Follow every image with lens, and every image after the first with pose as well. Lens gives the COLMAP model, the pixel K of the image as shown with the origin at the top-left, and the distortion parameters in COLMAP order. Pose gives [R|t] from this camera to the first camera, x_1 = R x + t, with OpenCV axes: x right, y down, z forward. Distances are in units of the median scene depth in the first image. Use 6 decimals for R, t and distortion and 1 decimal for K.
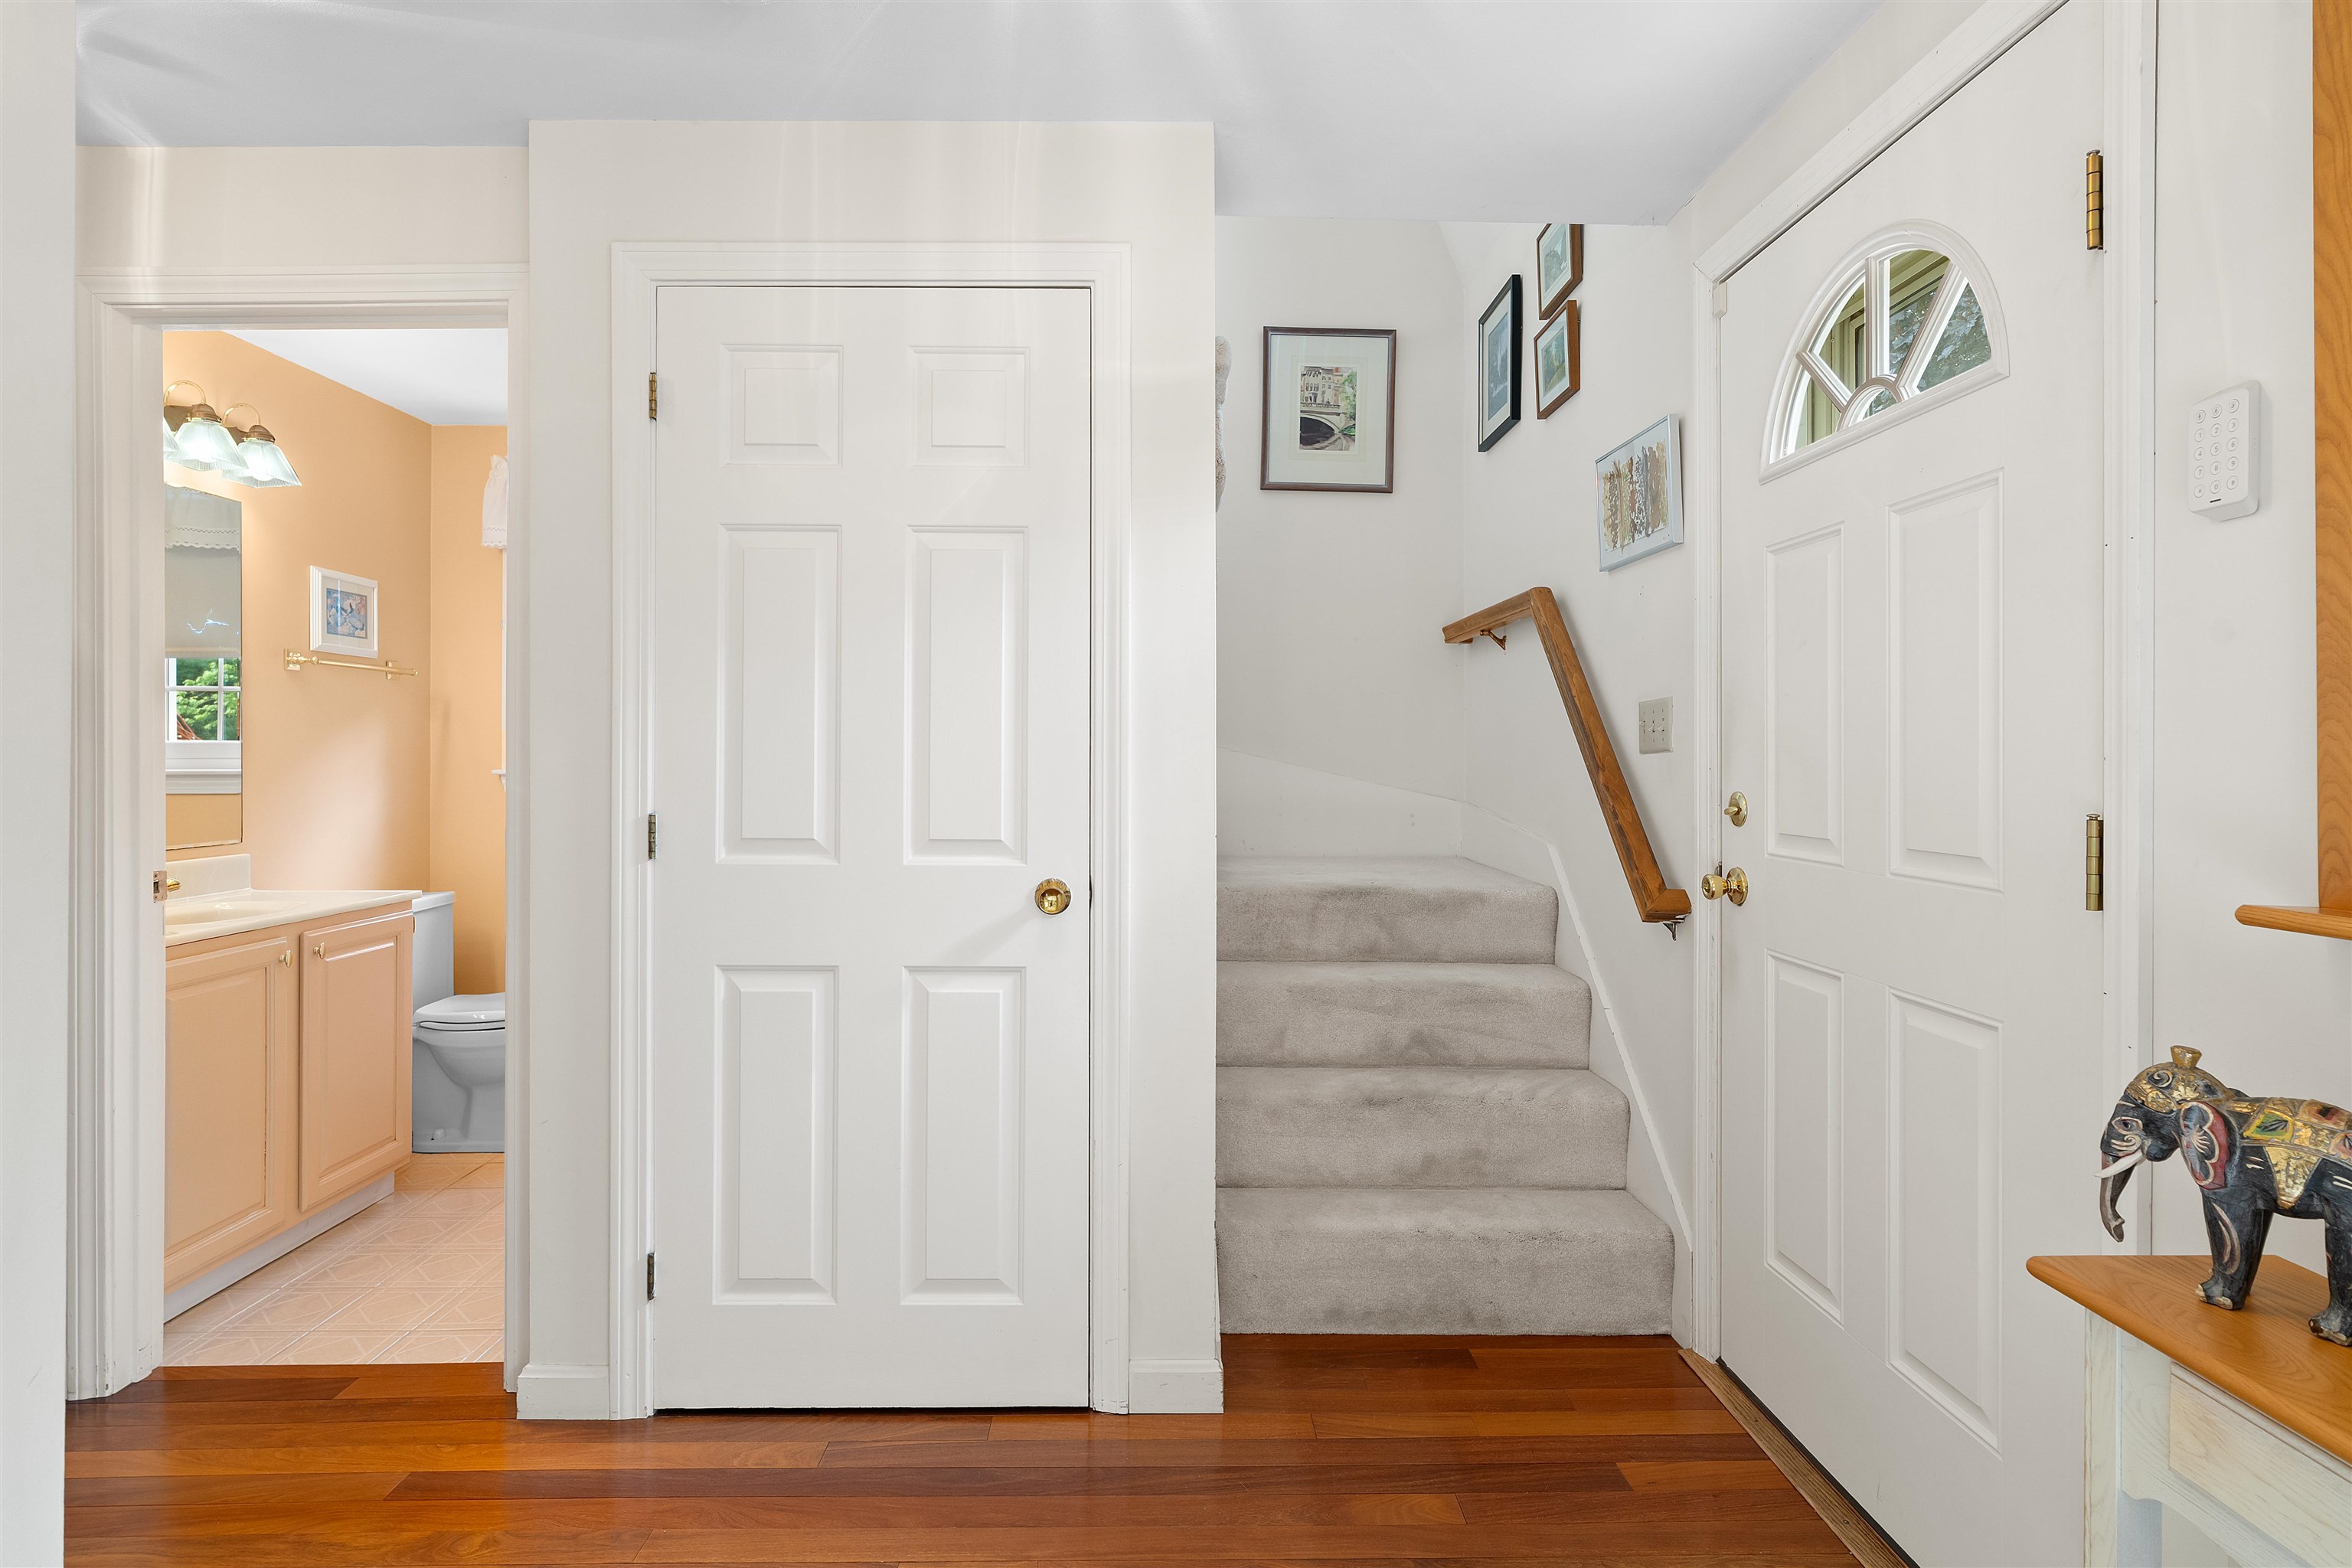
lens RADIAL K [[1223.7, 0, 1124.8], [0, 1223.7, 753.3], [0, 0, 1]] dist [-0.003706, 0.002676]
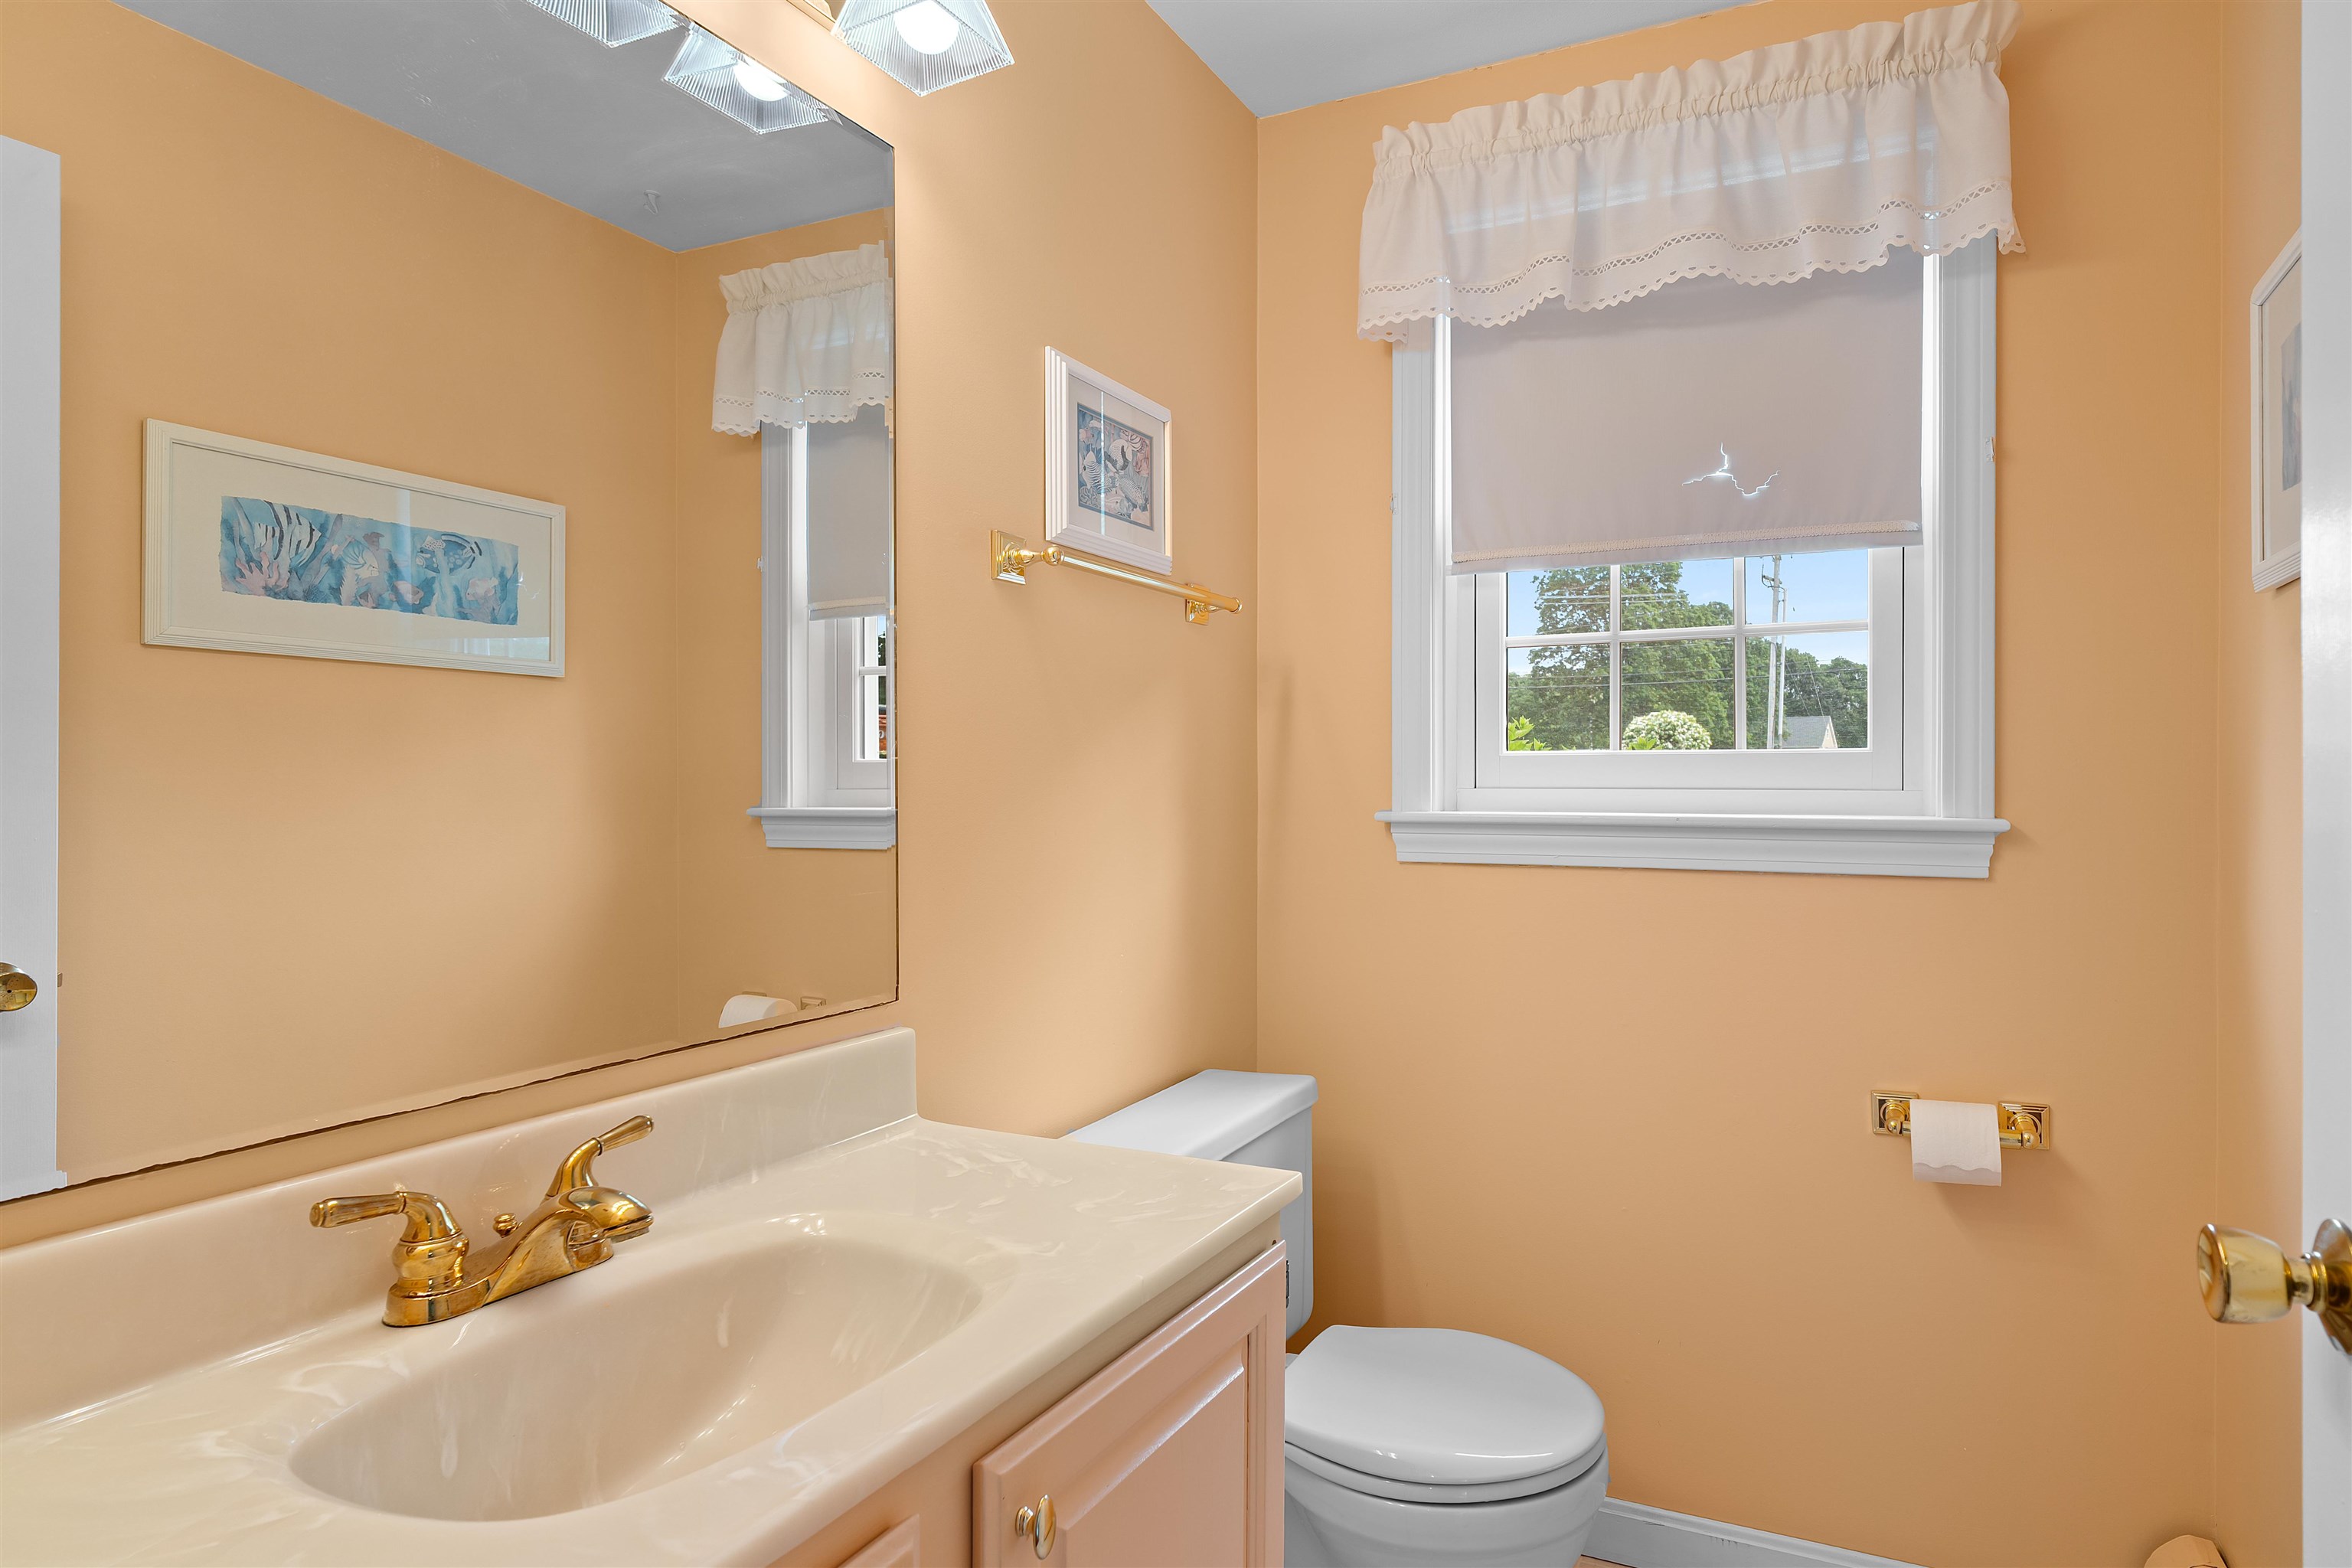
lens RADIAL K [[1223.7, 0, 1174.4], [0, 1223.7, 775.6], [0, 0, 1]] dist [-0.003706, 0.002676]
pose [[0.869940, 0.000315, -0.493158, -0.399779], [-0.000469, 1.000000, -0.000189, -0.000663], [0.493158, 0.000396, 0.869940, 0.625282]]
